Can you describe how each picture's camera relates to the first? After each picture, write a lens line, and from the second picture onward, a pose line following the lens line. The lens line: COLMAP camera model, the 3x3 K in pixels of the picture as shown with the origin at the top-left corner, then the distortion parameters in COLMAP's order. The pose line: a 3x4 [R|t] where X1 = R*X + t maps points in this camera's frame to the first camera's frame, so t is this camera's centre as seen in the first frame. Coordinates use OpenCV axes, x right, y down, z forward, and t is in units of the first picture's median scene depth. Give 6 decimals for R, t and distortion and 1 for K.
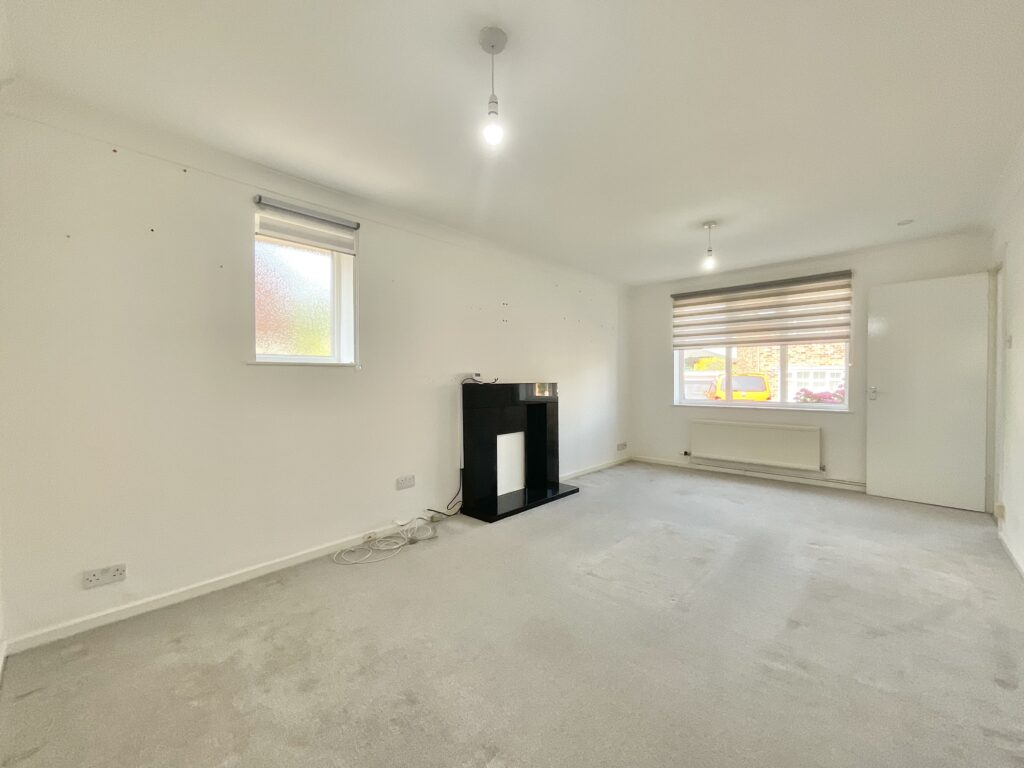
lens RADIAL K [[418.5, 0, 519.4], [0, 418.5, 385.8], [0, 0, 1]] dist [0.004106, -0.001267]
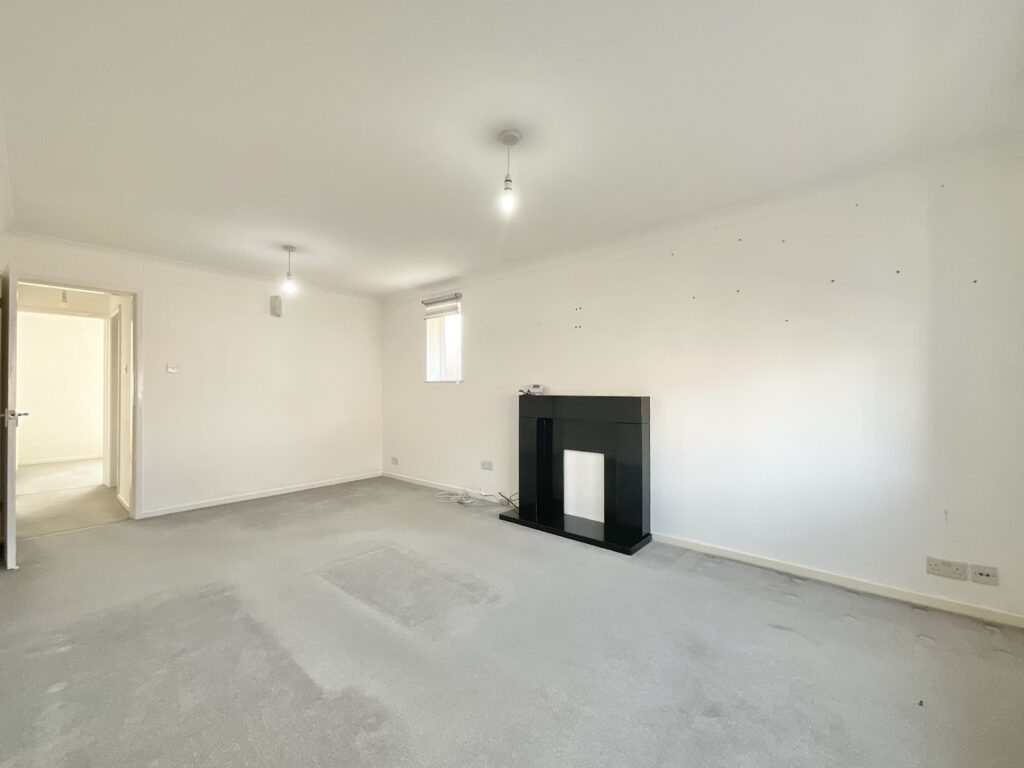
lens RADIAL K [[418.5, 0, 519.5], [0, 418.5, 380.9], [0, 0, 1]] dist [0.004106, -0.001267]
pose [[0.045337, -0.001740, -0.998970, 0.969075], [-0.005942, 0.999980, -0.002012, -0.037761], [0.998954, 0.006027, 0.045326, 0.915700]]
